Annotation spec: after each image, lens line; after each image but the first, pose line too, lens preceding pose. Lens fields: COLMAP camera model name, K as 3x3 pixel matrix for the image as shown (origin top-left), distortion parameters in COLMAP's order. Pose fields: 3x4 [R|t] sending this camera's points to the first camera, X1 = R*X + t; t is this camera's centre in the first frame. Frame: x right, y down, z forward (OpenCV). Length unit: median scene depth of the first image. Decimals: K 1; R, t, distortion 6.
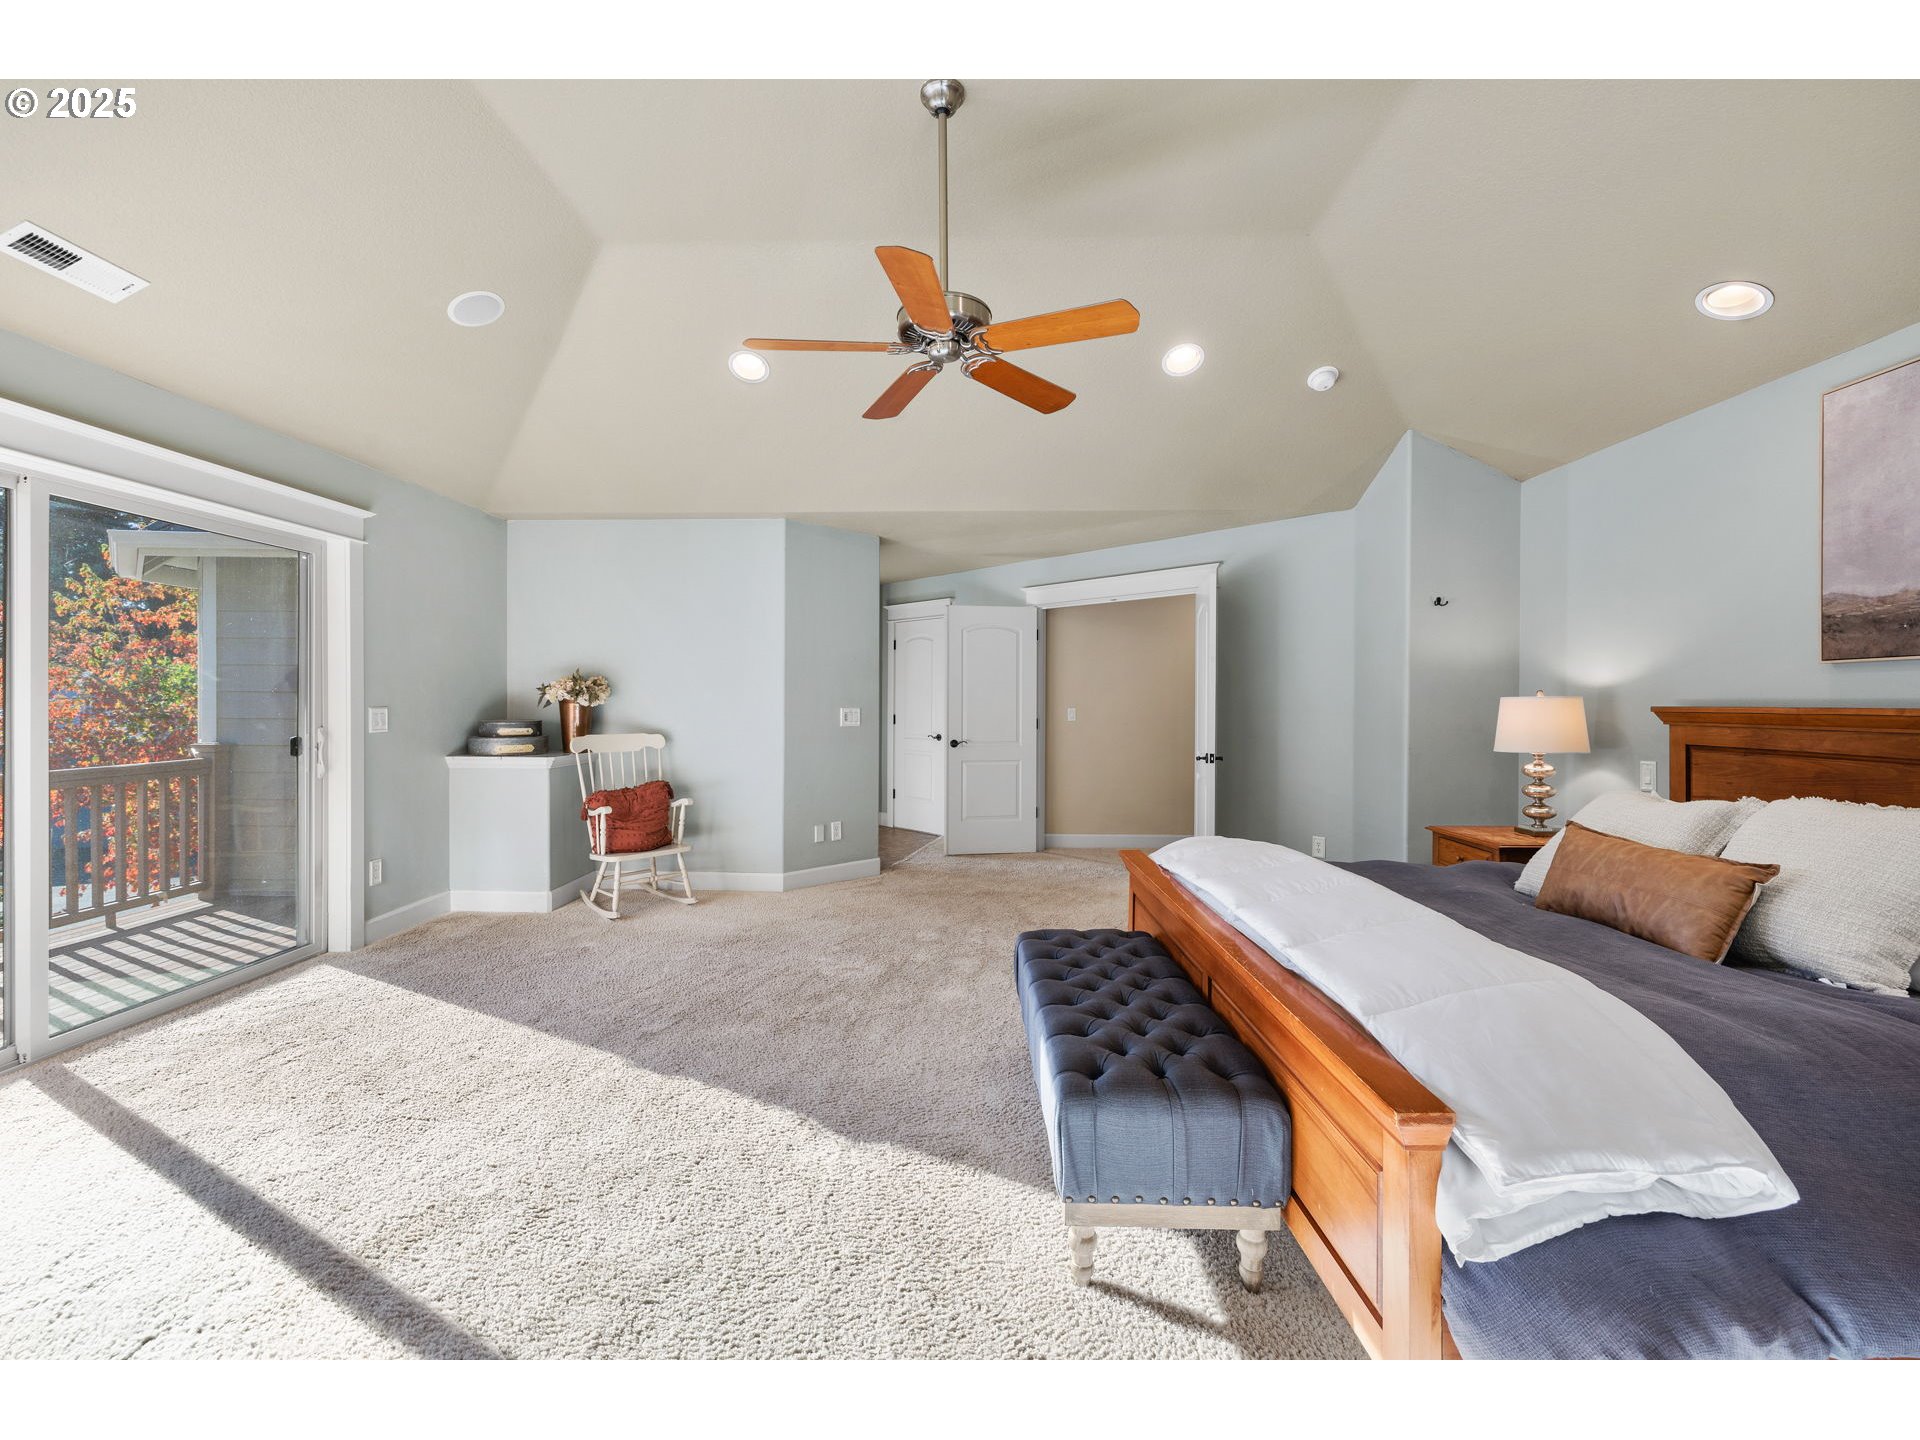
lens RADIAL K [[804.2, 0, 950.6], [0, 804.2, 699.6], [0, 0, 1]] dist [0.001213, -0.000038]
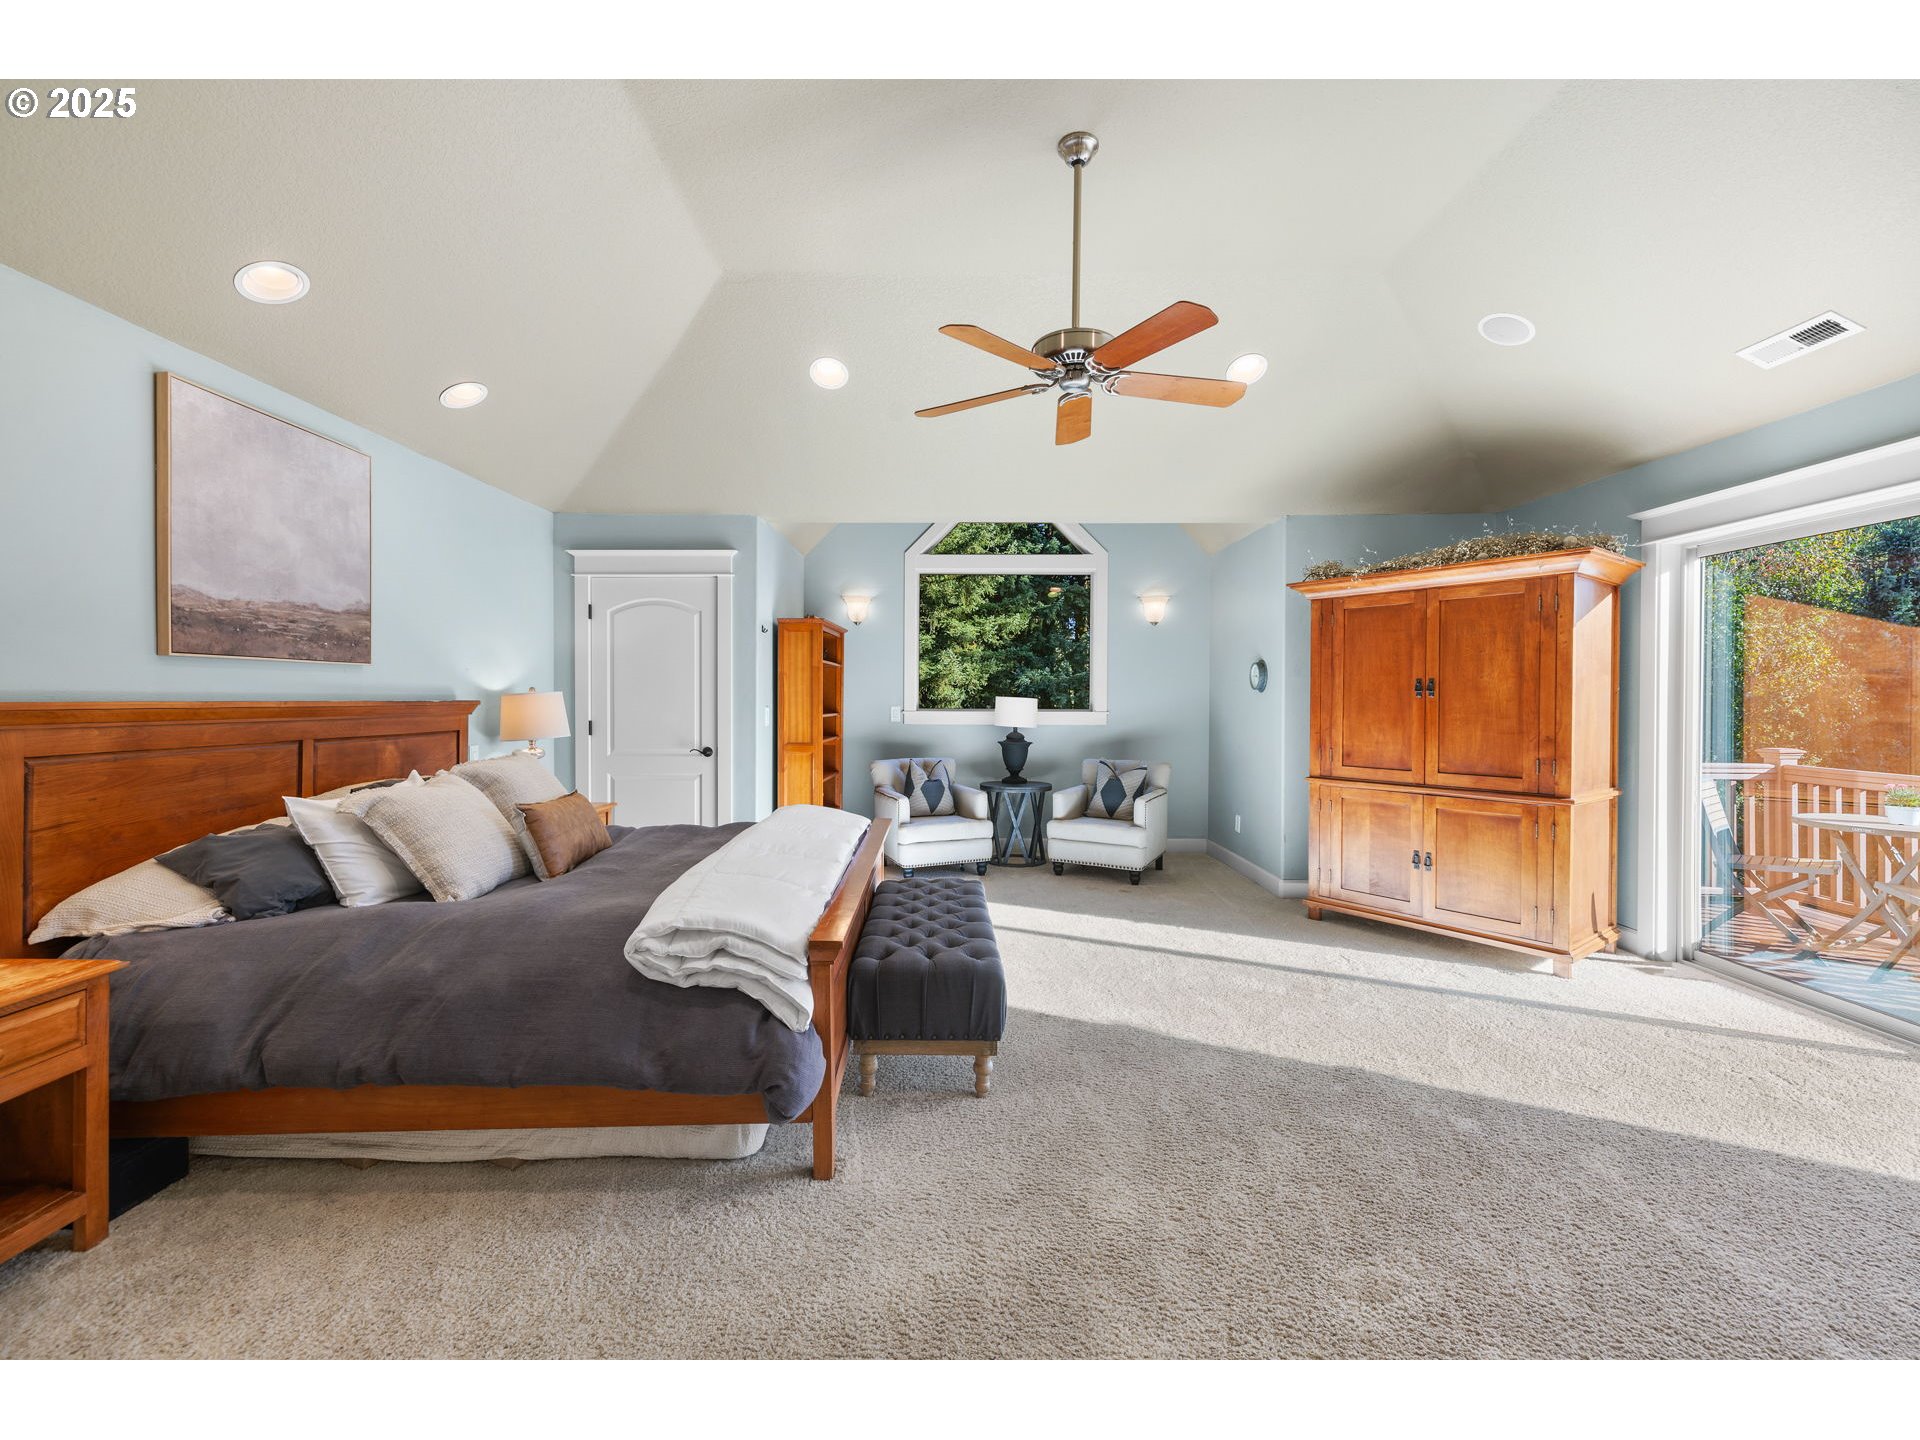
lens RADIAL K [[804.2, 0, 950.6], [0, 804.2, 699.6], [0, 0, 1]] dist [0.001213, -0.000038]
pose [[-0.999992, -0.003071, -0.002555, 0.153977], [-0.003089, 0.999971, 0.007030, -0.001740], [0.002534, 0.007038, -0.999972, 2.054371]]
